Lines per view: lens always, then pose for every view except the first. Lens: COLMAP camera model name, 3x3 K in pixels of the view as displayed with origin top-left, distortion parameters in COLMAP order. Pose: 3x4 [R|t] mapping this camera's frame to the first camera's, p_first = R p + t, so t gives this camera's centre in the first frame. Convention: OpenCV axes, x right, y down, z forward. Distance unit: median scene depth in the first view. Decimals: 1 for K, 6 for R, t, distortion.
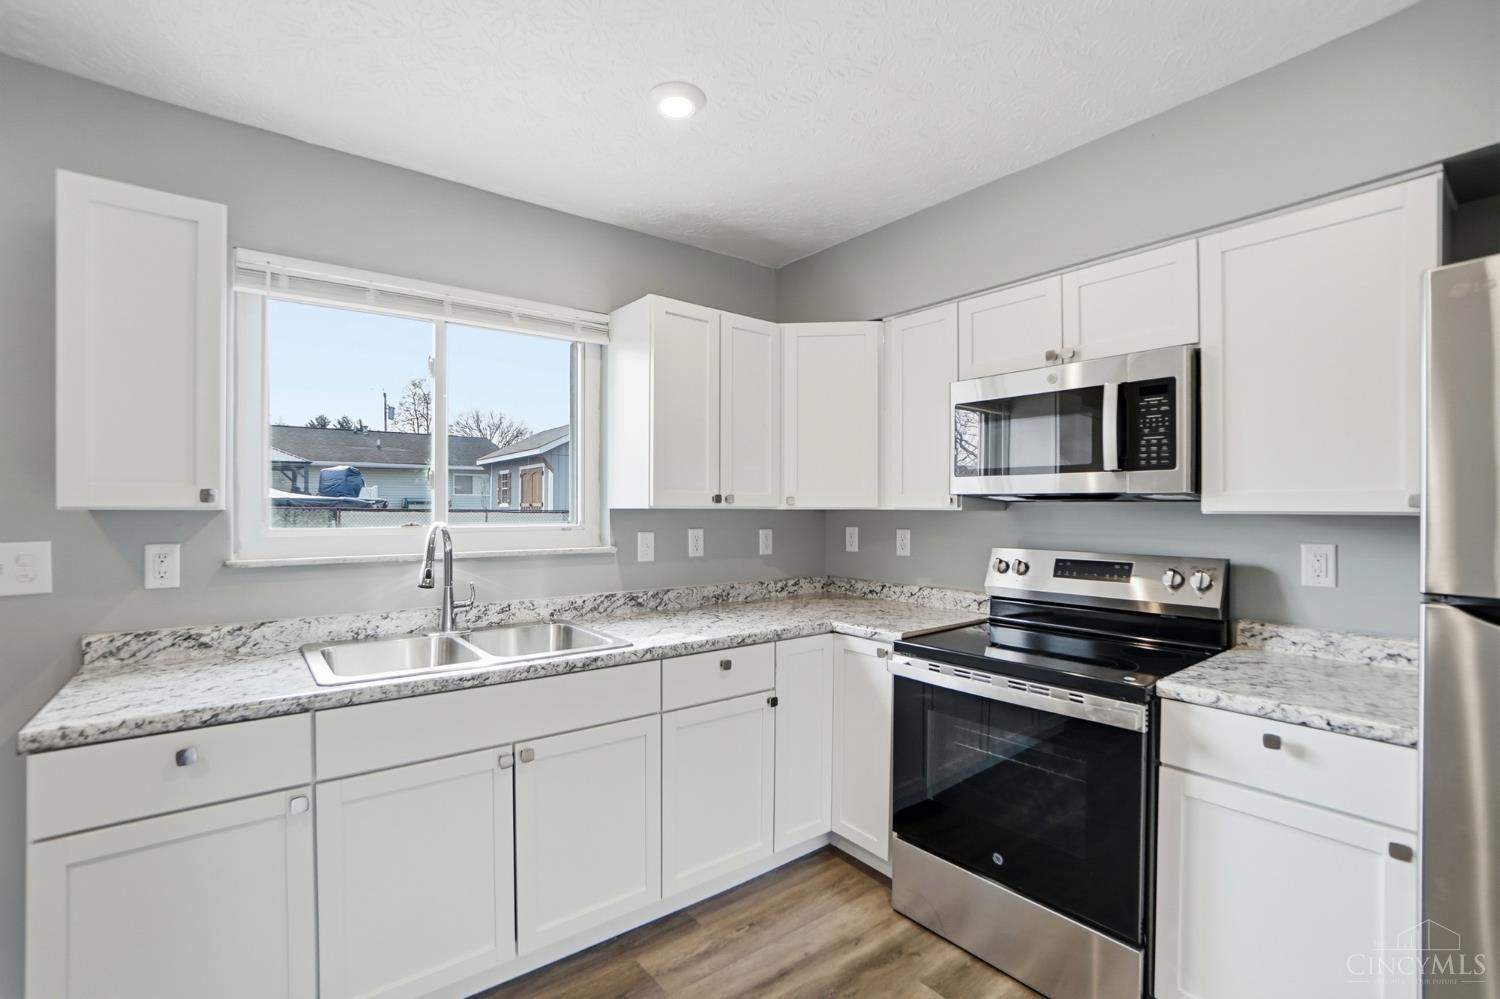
lens RADIAL K [[686.9, 0, 749.4], [0, 686.9, 513.8], [0, 0, 1]] dist [-0.030782, -0.000221]
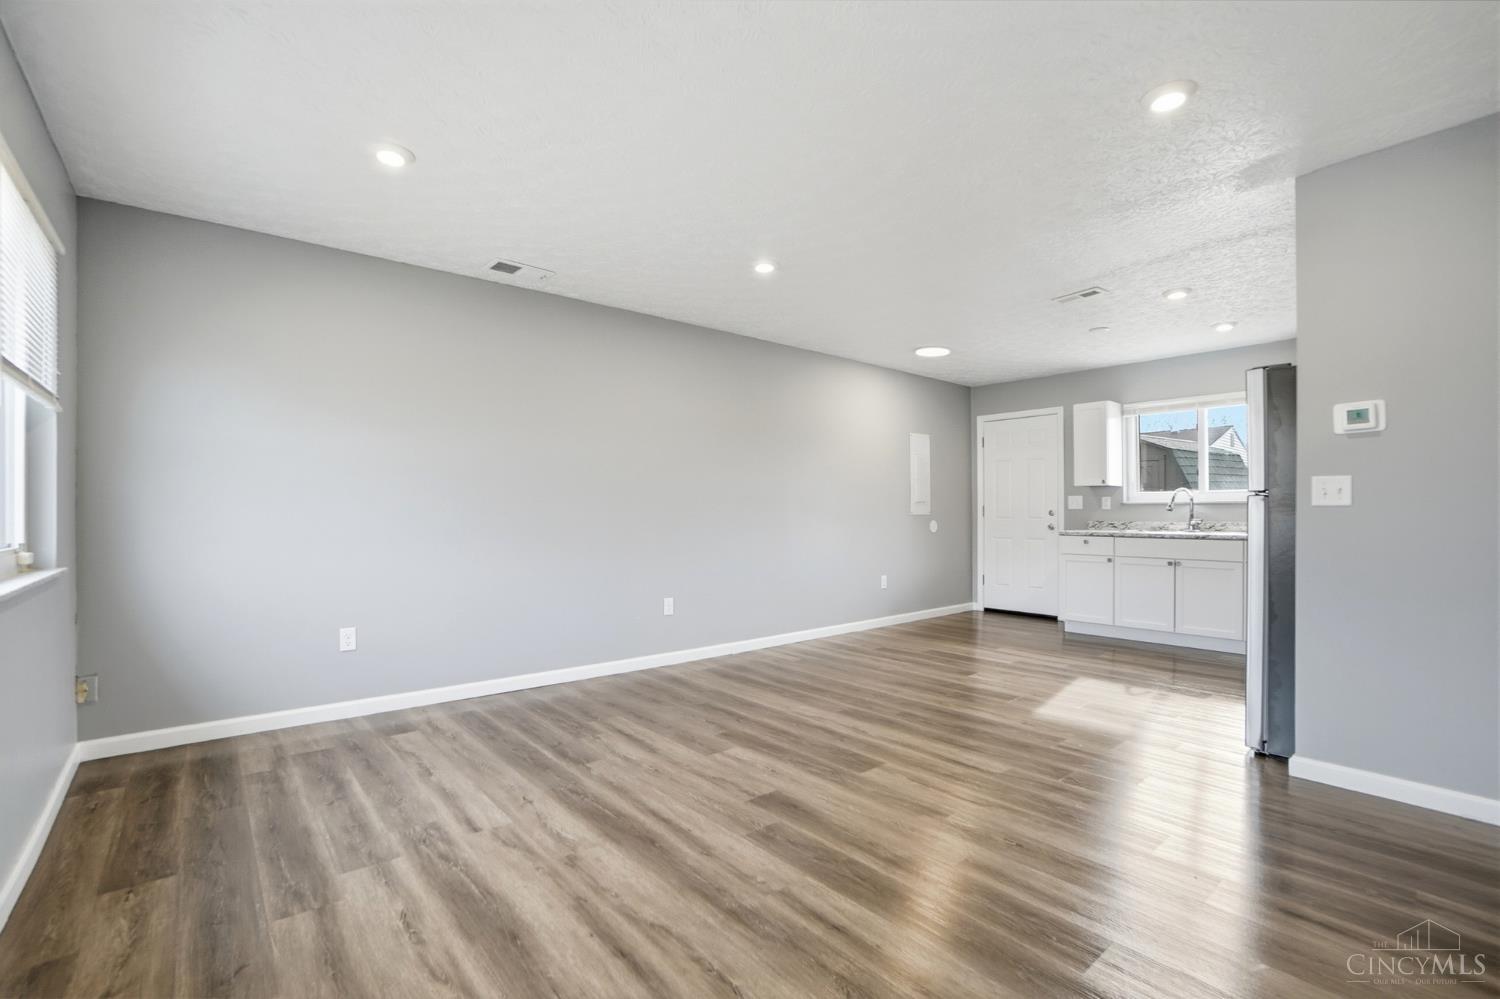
lens RADIAL K [[652.1, 0, 746.9], [0, 652.1, 504.1], [0, 0, 1]] dist [-0.022773, 0.000775]
pose [[0.044690, -0.011619, -0.998933, 3.162501], [-0.001468, 0.999931, -0.011697, 0.167806], [0.999000, 0.001990, 0.044669, -1.328216]]
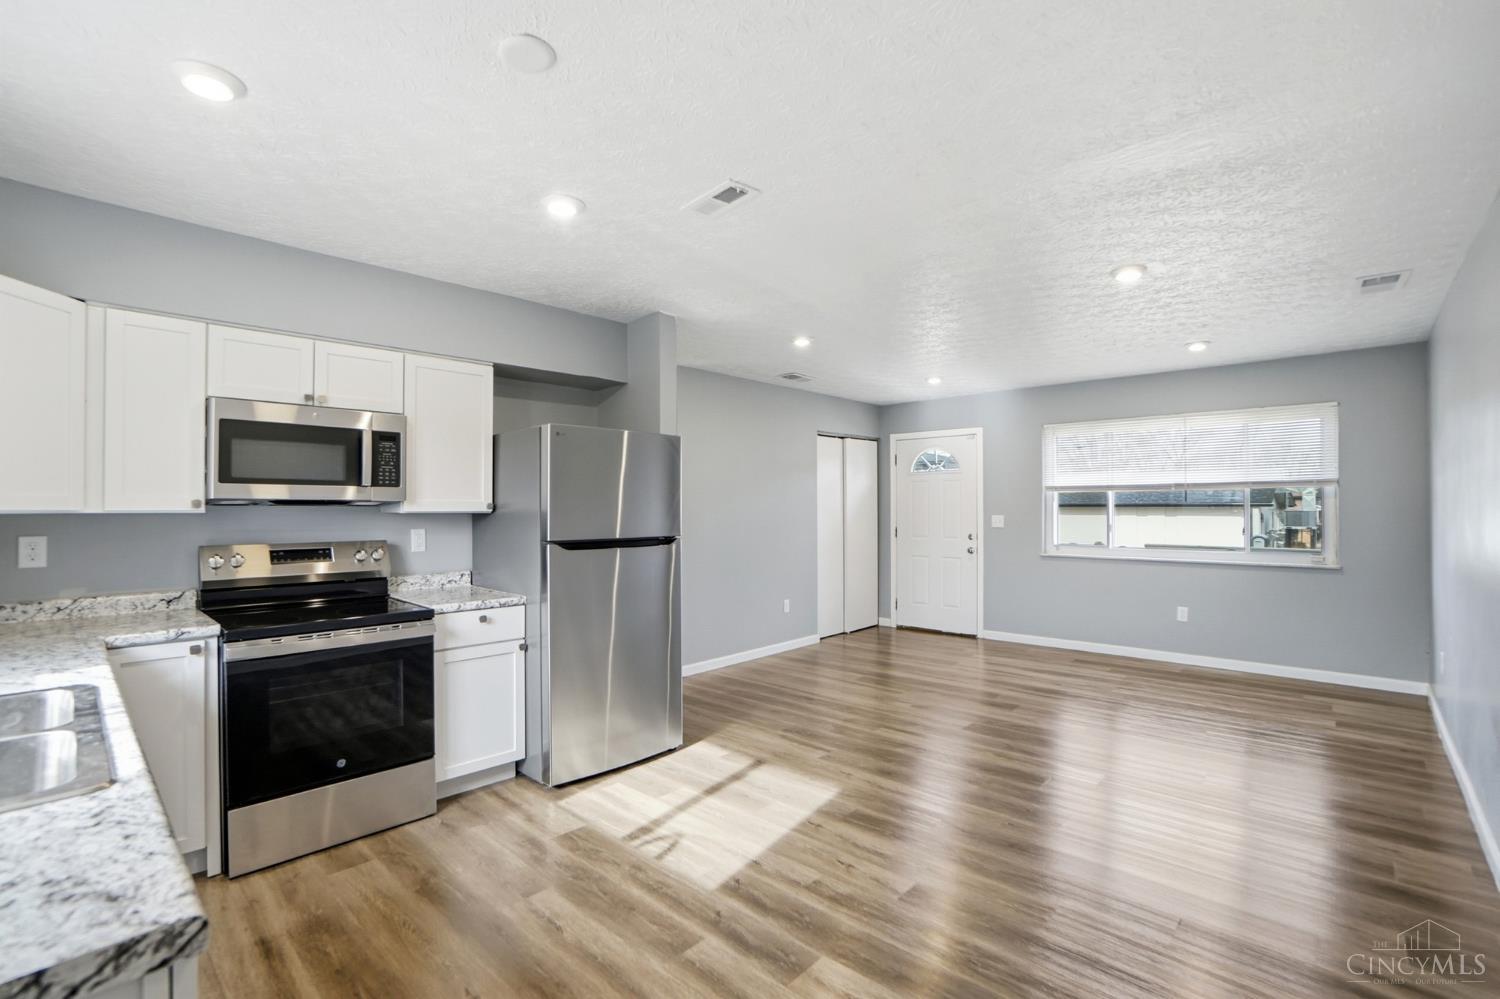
lens RADIAL K [[652.1, 0, 752.7], [0, 652.1, 503.2], [0, 0, 1]] dist [-0.022773, 0.000775]
pose [[-0.170083, 0.006758, 0.985407, -0.906554], [0.010523, 0.999932, -0.005041, -0.006402], [-0.985374, 0.009512, -0.170143, 0.326489]]
